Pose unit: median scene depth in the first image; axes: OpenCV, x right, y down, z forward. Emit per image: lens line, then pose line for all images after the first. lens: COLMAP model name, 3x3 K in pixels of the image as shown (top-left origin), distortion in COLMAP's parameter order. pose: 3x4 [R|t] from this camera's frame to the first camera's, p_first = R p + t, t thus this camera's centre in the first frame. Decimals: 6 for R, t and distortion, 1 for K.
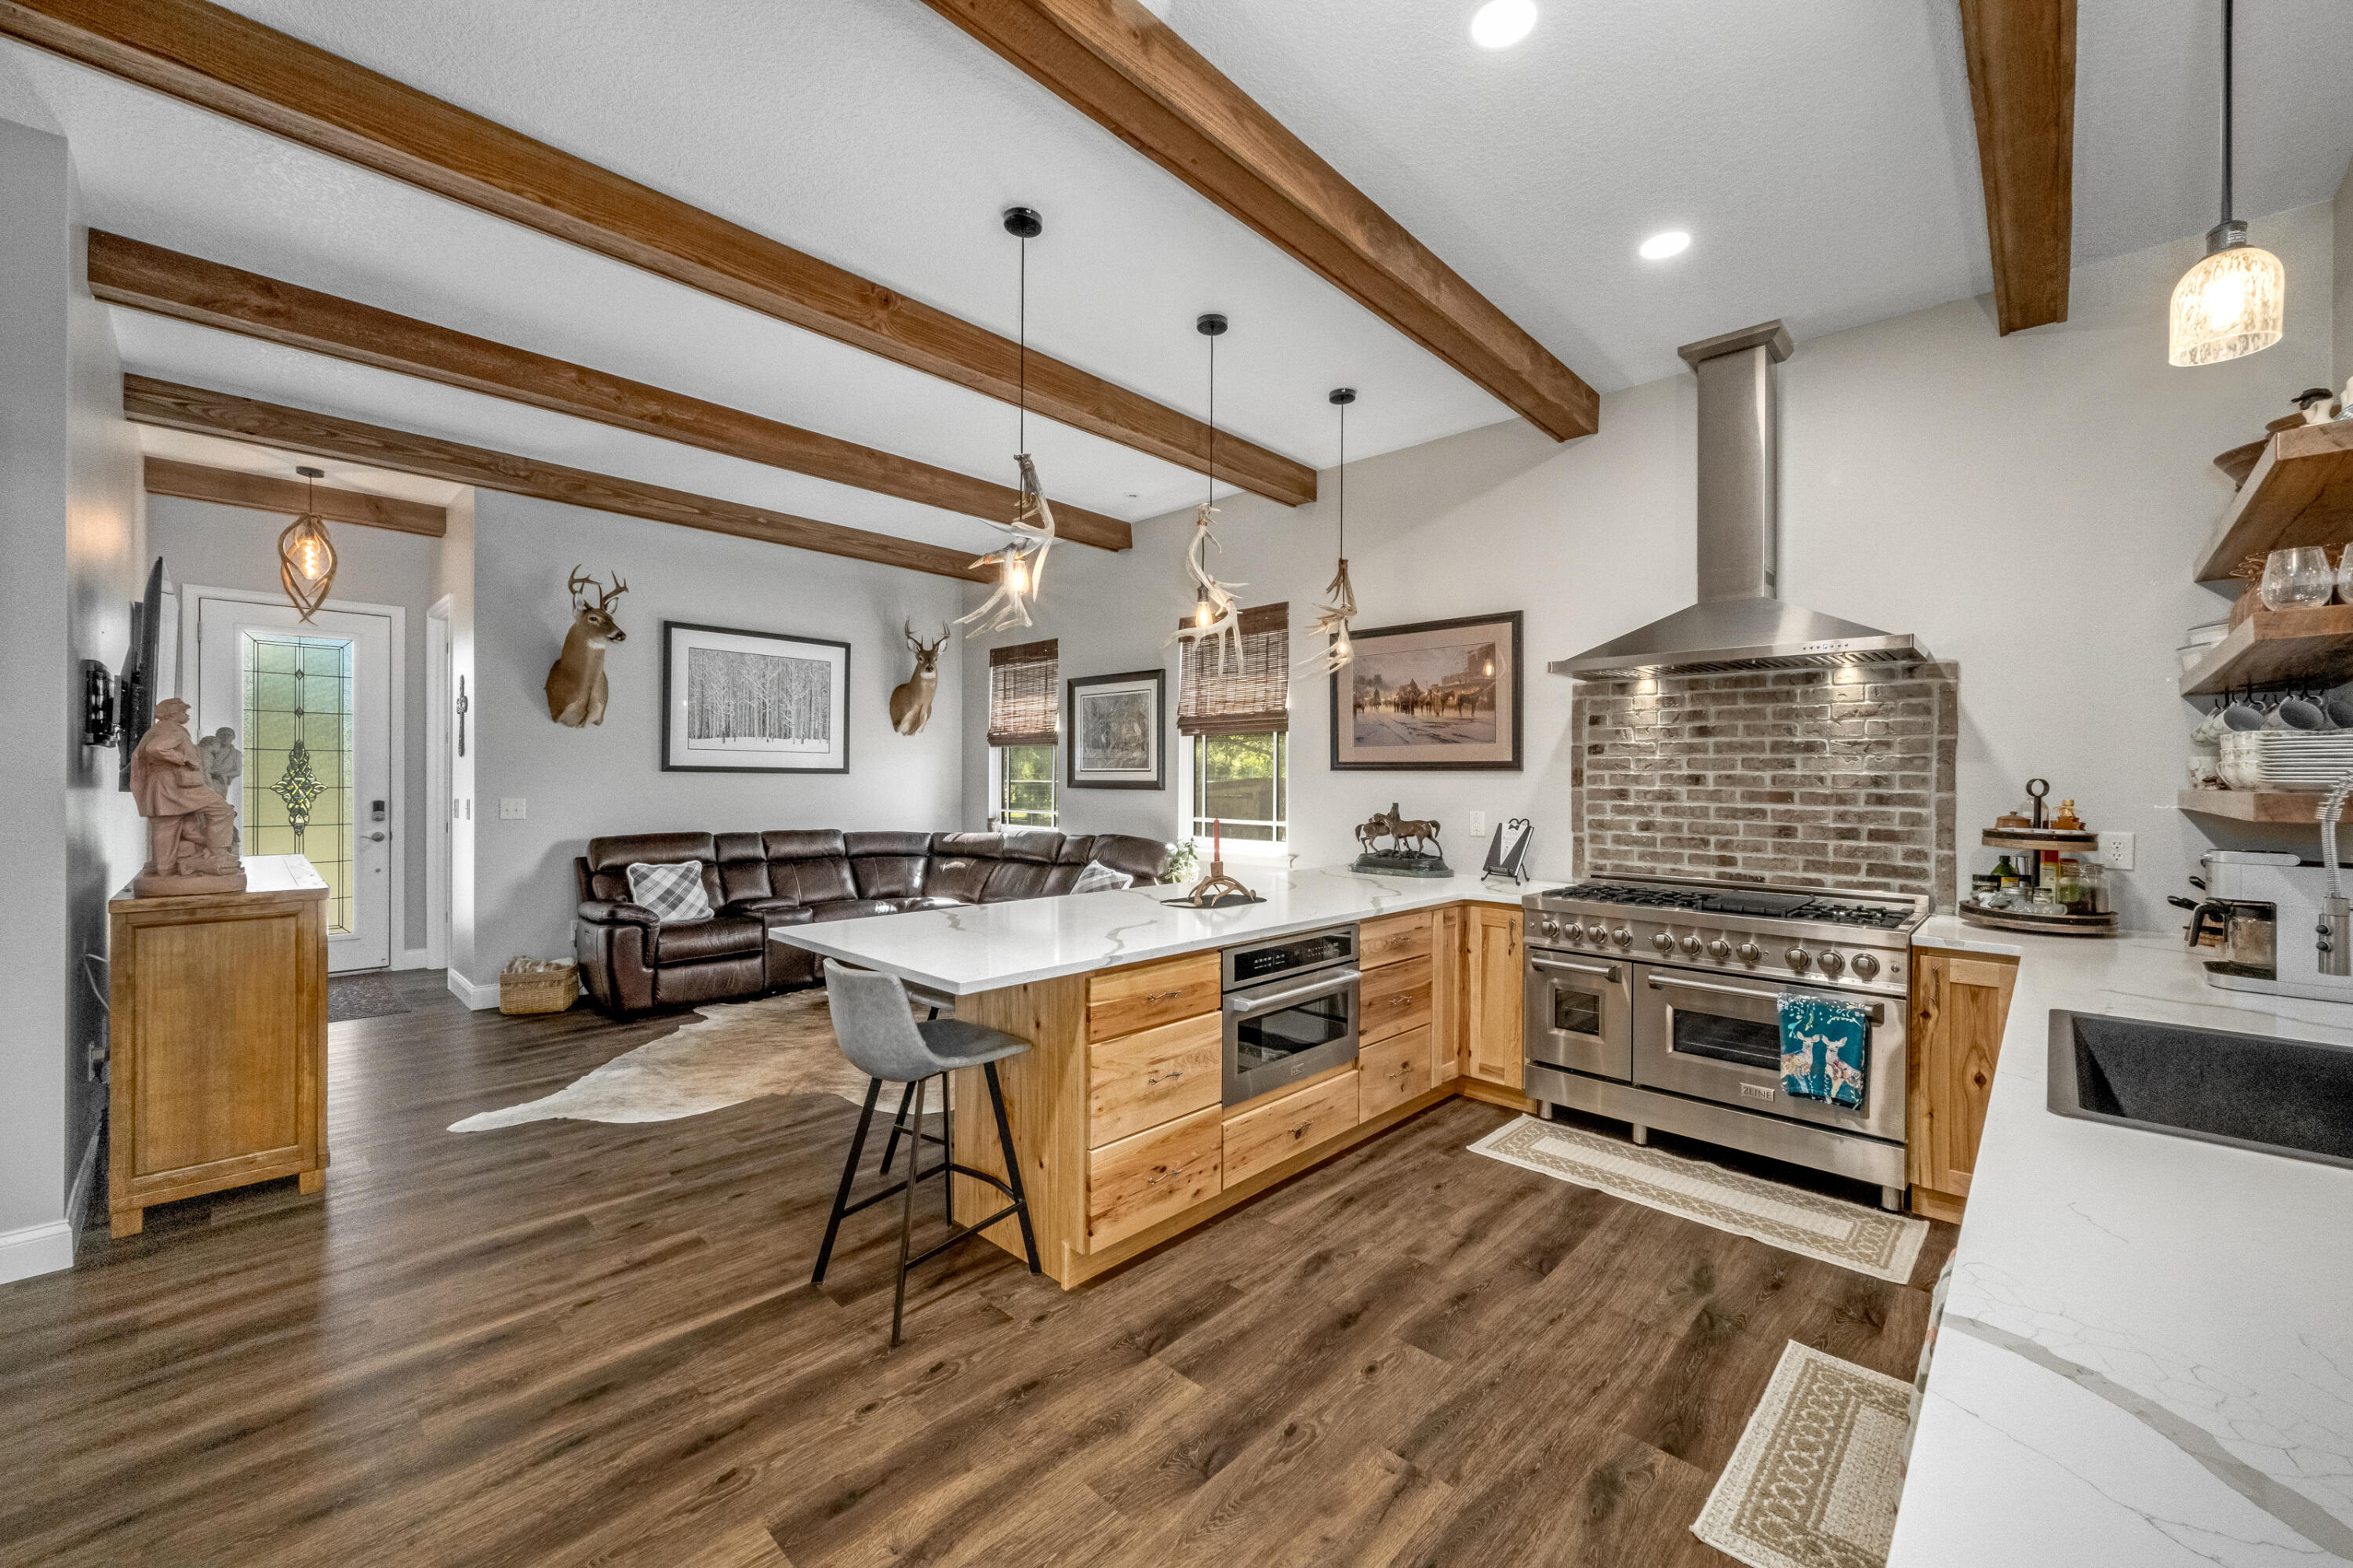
lens RADIAL K [[918.0, 0, 1178.5], [0, 918.0, 778.0], [0, 0, 1]] dist [-0.000643, -0.000329]
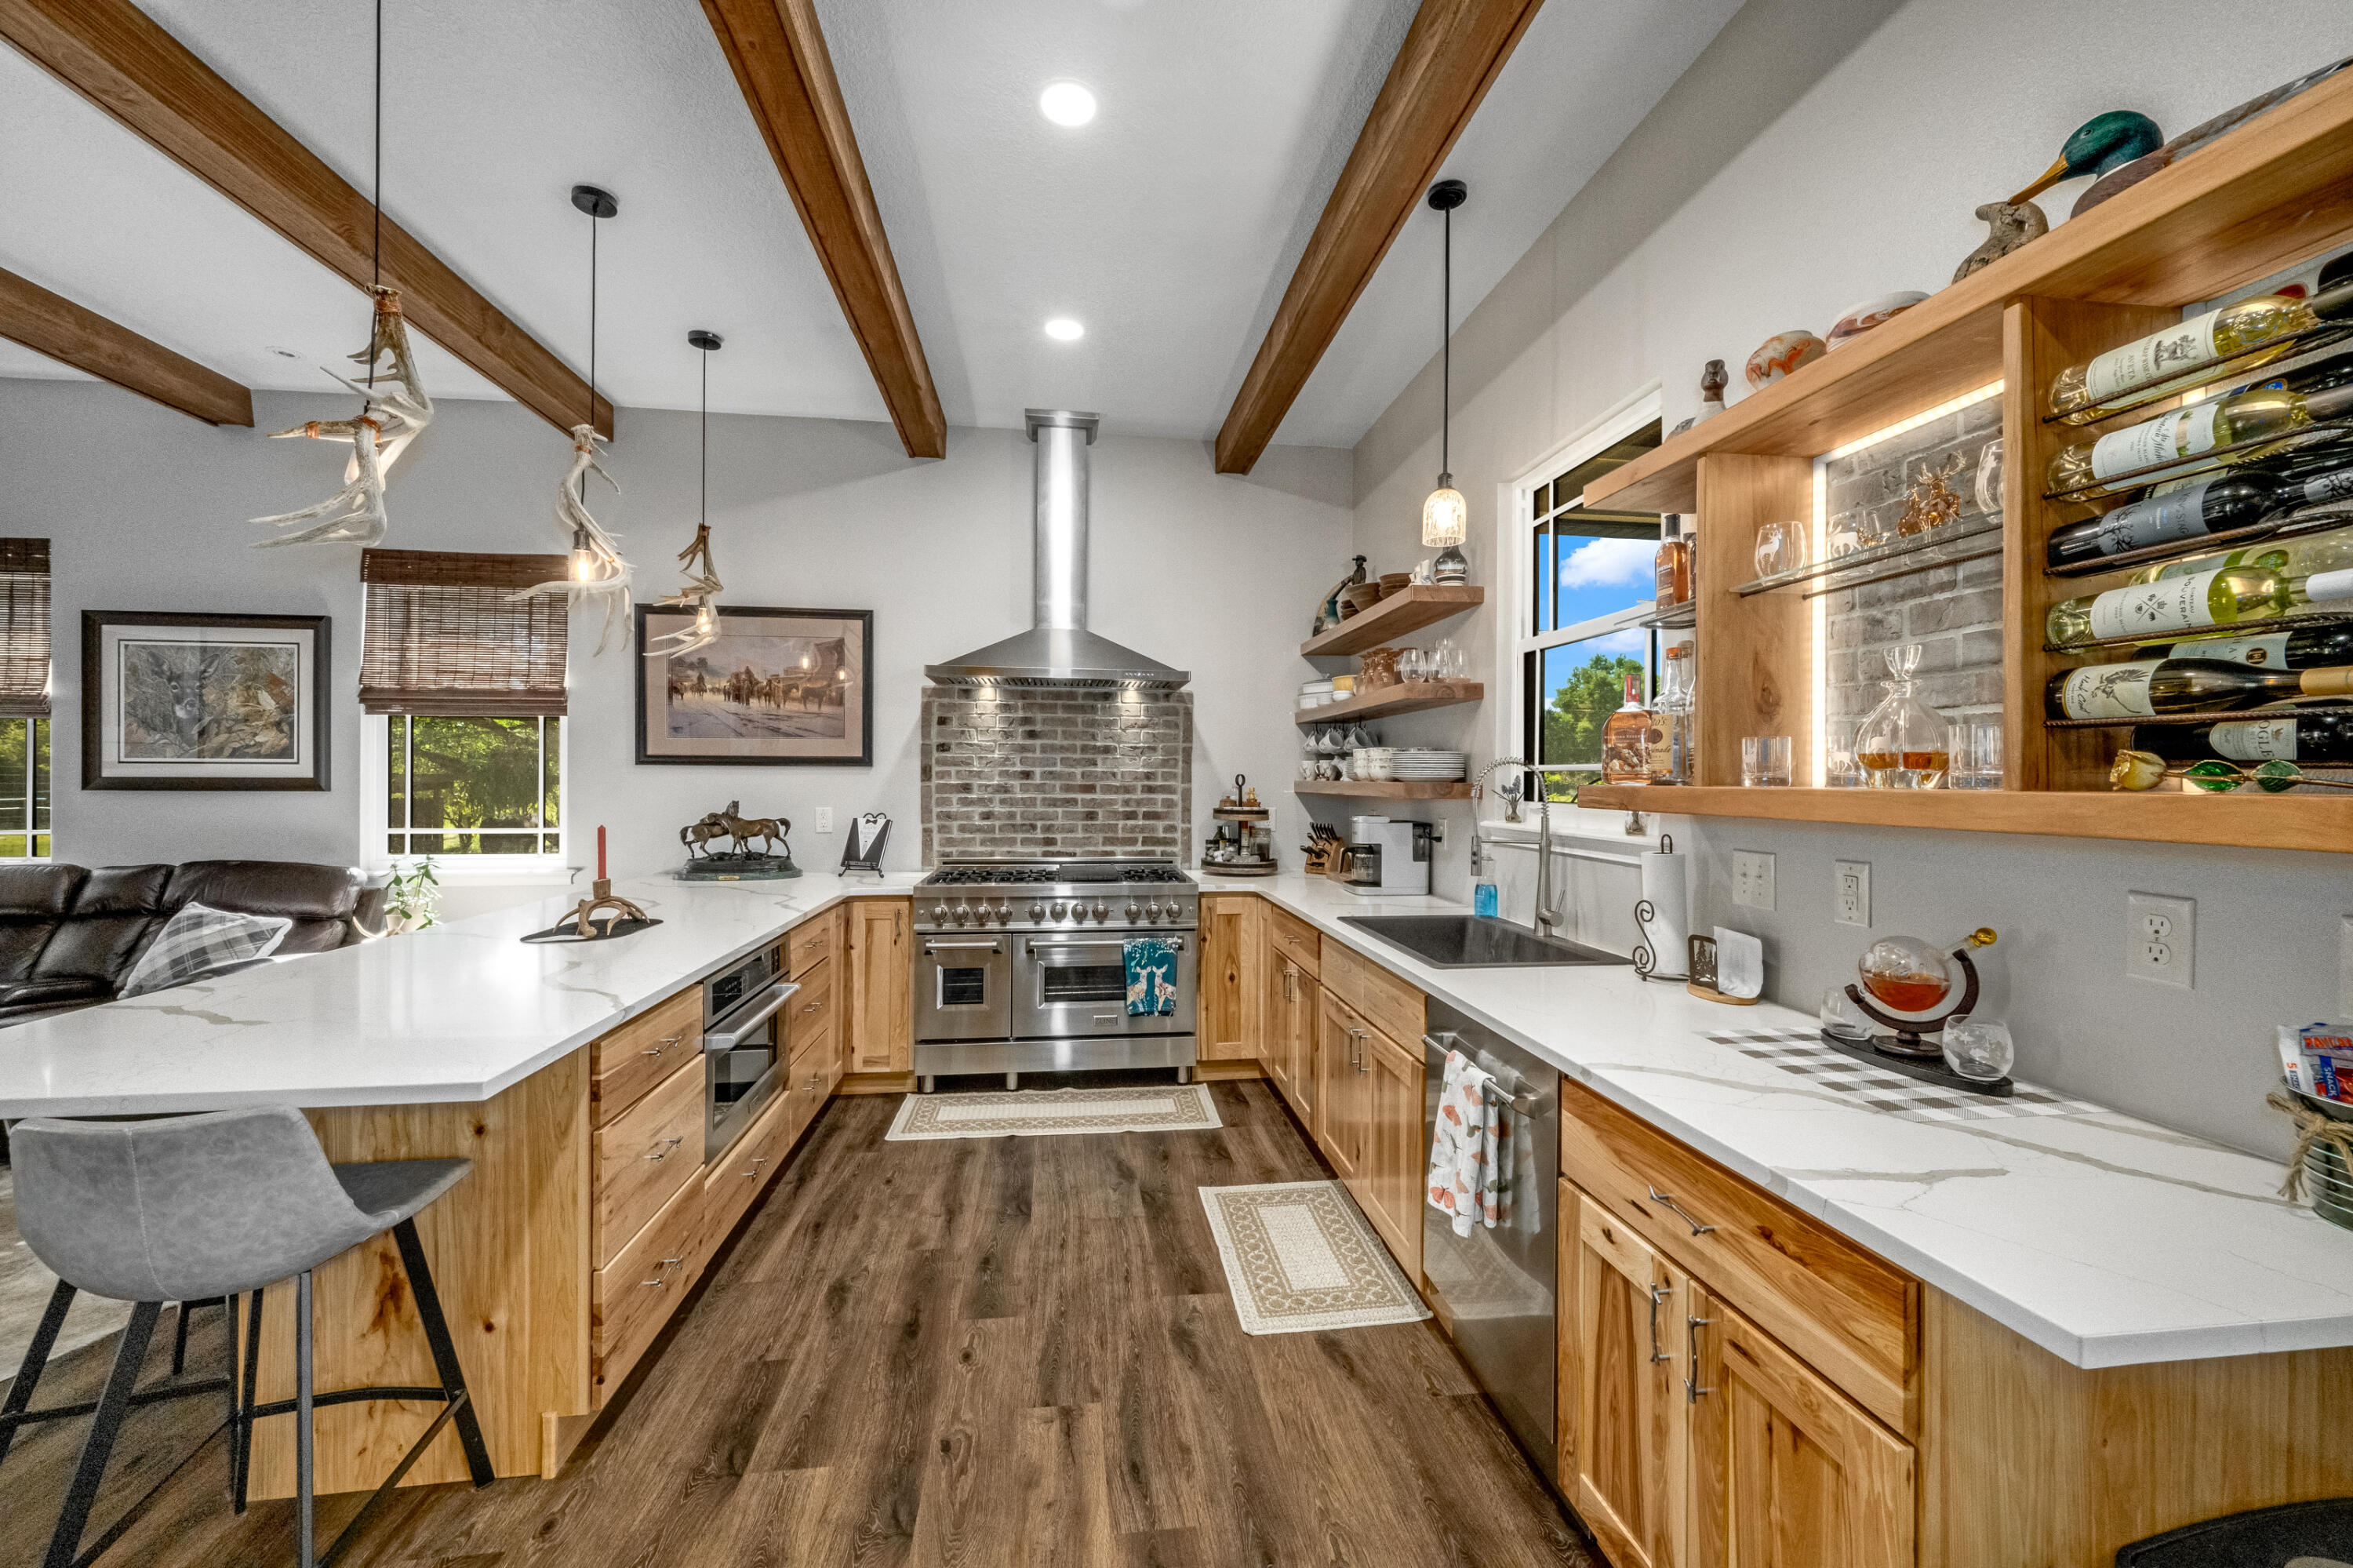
lens RADIAL K [[918.0, 0, 1179.1], [0, 918.0, 775.9], [0, 0, 1]] dist [-0.000643, -0.000329]
pose [[0.626474, -0.003279, 0.779435, -0.265029], [-0.000322, 0.999990, 0.004466, -0.002390], [-0.779442, -0.003049, 0.626467, 0.110396]]
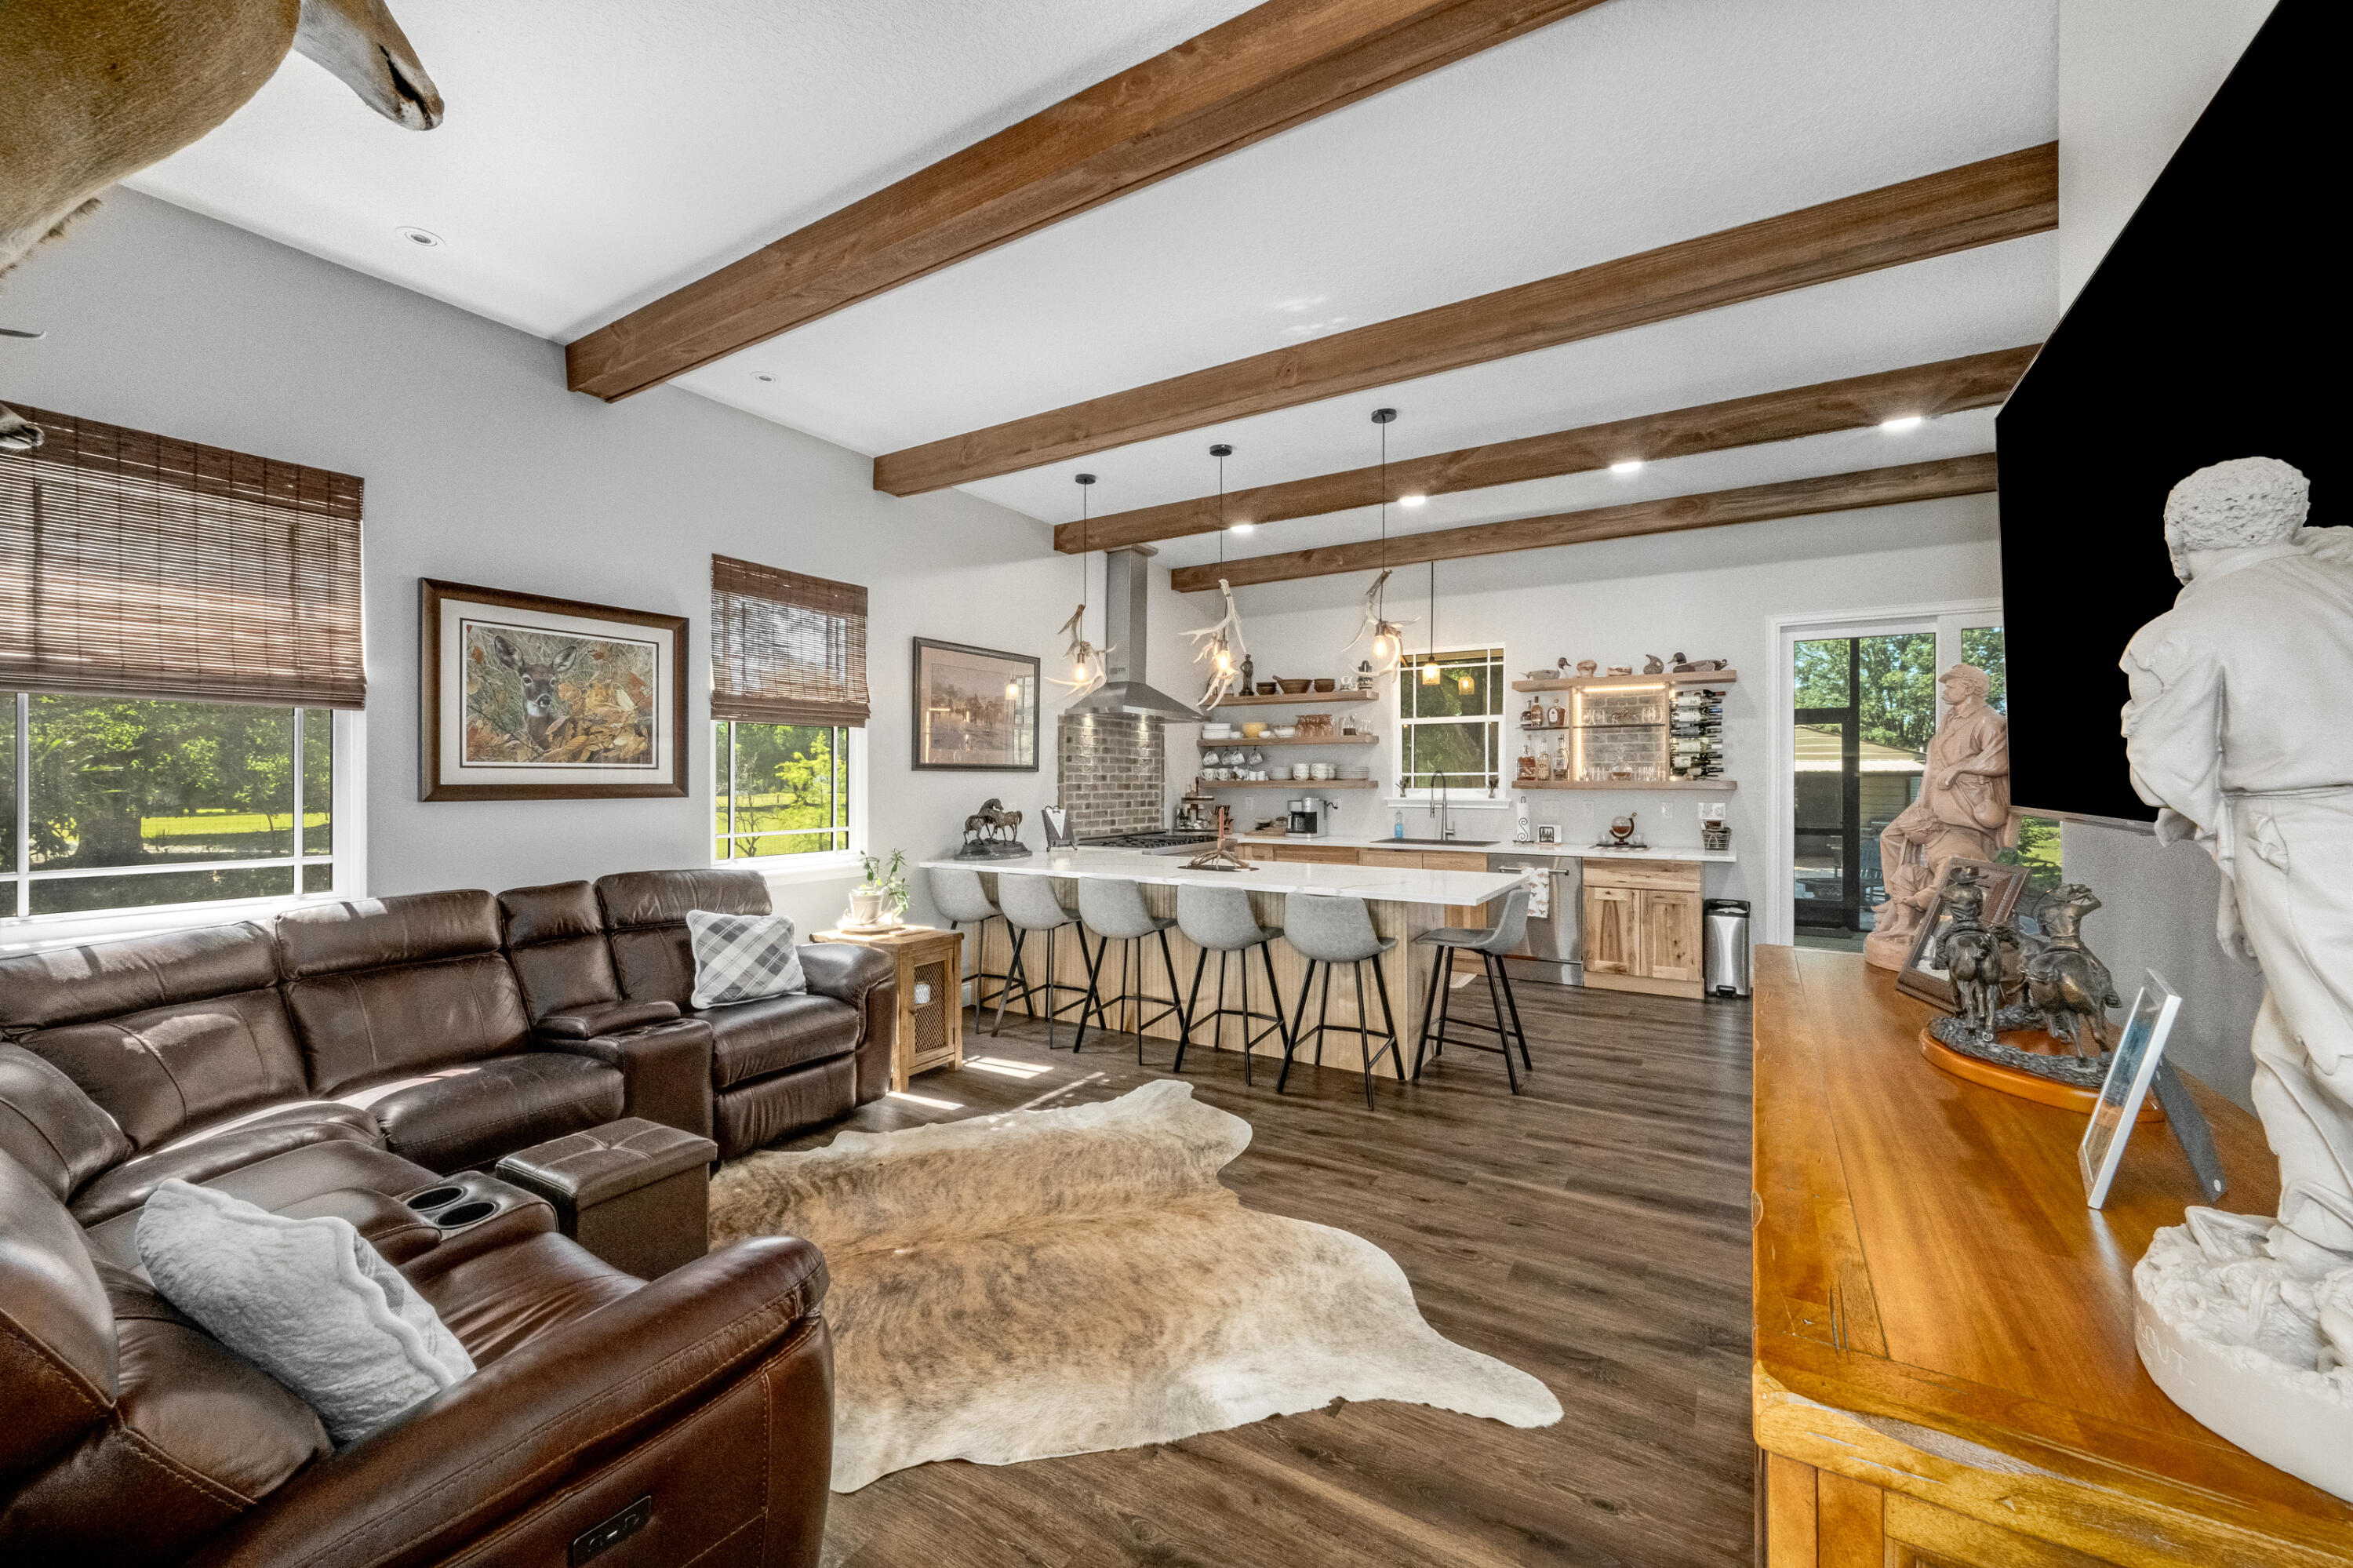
lens RADIAL K [[918.0, 0, 1177.0], [0, 918.0, 779.9], [0, 0, 1]] dist [-0.000643, -0.000329]
pose [[-0.208530, -0.007838, 0.977985, -1.302305], [-0.001493, 0.999969, 0.007696, -0.008794], [-0.978015, 0.000145, -0.208535, 1.356210]]
